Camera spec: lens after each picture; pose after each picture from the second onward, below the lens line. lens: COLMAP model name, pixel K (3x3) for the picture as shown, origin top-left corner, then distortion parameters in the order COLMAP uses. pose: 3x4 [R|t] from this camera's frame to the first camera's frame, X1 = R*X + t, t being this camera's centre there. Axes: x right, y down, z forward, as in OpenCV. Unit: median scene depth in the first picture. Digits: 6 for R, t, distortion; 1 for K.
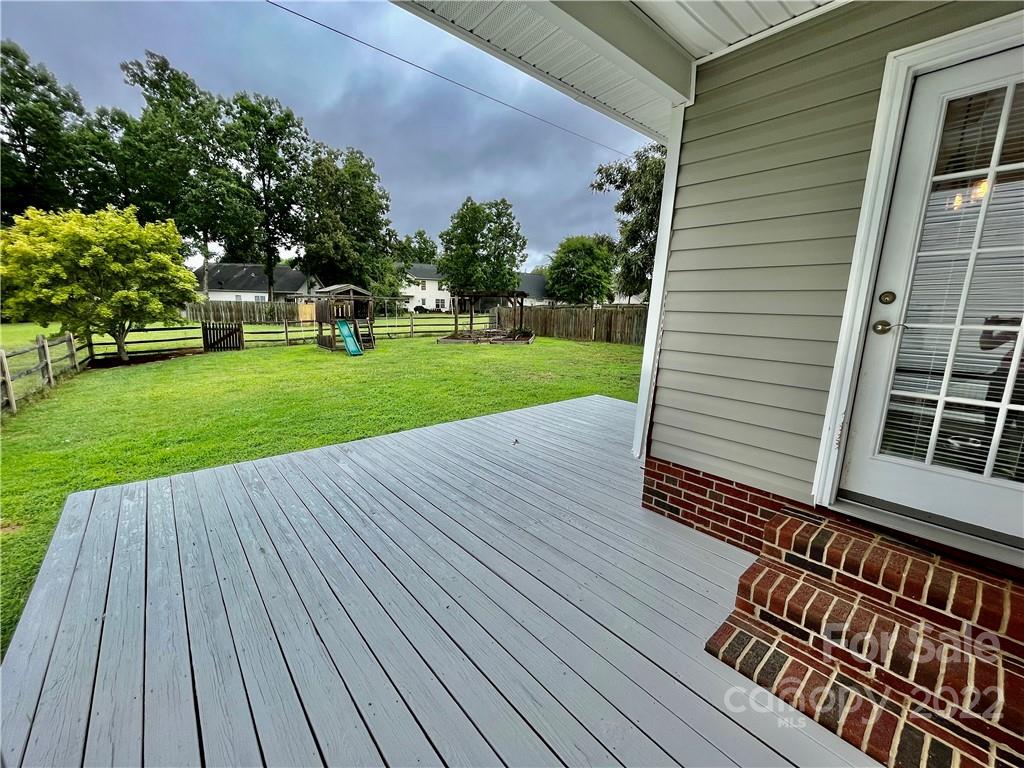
lens RADIAL K [[413.1, 0, 512.0], [0, 413.1, 384.0], [0, 0, 1]] dist [-0.000596, 0.000190]
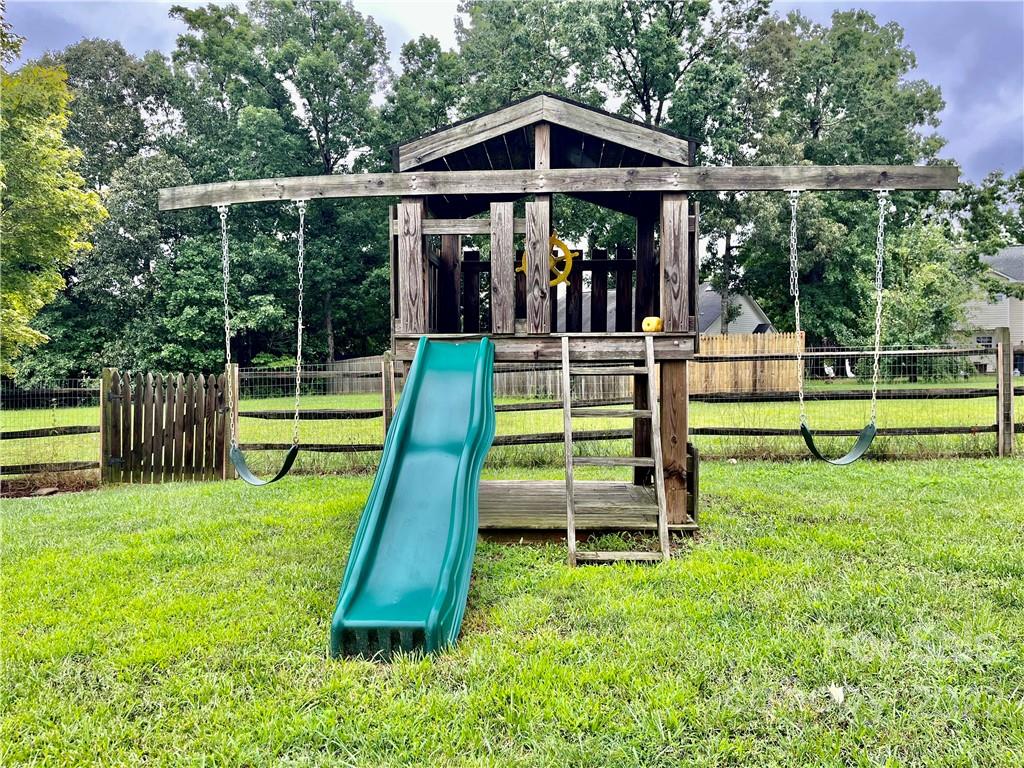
lens RADIAL K [[777.1, 0, 506.8], [0, 777.1, 379.4], [0, 0, 1]] dist [0.056765, -0.094862]
pose [[0.694338, -0.022977, -0.719282, -0.065097], [-0.109532, 0.984471, -0.137182, -0.037223], [0.711264, 0.174035, 0.681039, 0.297382]]
